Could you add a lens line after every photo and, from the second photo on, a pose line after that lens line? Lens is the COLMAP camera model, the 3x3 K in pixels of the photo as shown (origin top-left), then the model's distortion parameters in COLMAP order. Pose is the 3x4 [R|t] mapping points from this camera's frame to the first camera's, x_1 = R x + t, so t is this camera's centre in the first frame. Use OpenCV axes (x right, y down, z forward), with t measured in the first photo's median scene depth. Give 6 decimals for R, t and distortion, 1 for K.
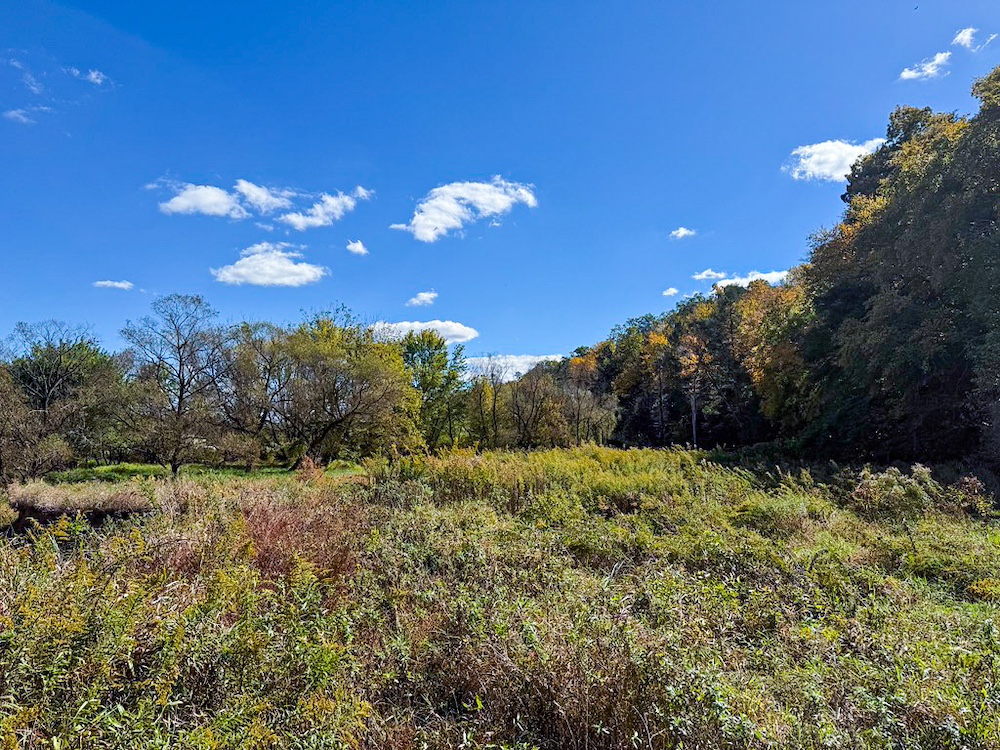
lens RADIAL K [[673.8, 0, 500.0], [0, 673.8, 375.0], [0, 0, 1]] dist [-0.000033, -0.001263]
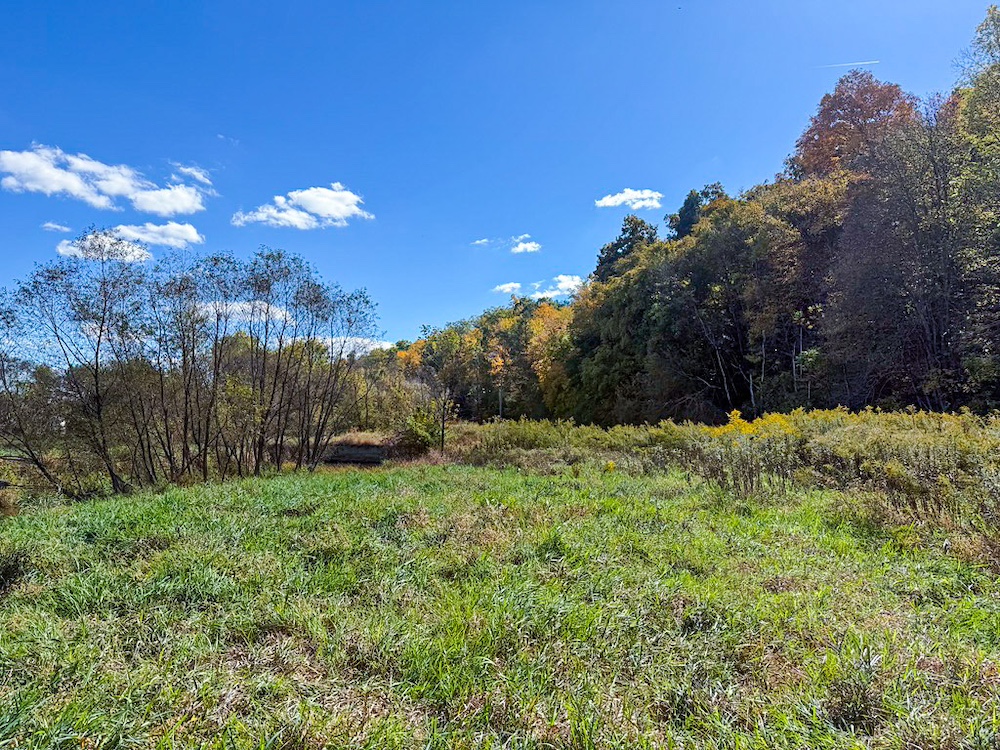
lens RADIAL K [[673.8, 0, 500.0], [0, 673.8, 375.0], [0, 0, 1]] dist [-0.000033, -0.001263]
pose [[0.954686, 0.018790, 0.297020, -0.122392], [-0.027601, 0.999294, 0.025497, -0.031046], [-0.296332, -0.032539, 0.954531, -0.322381]]
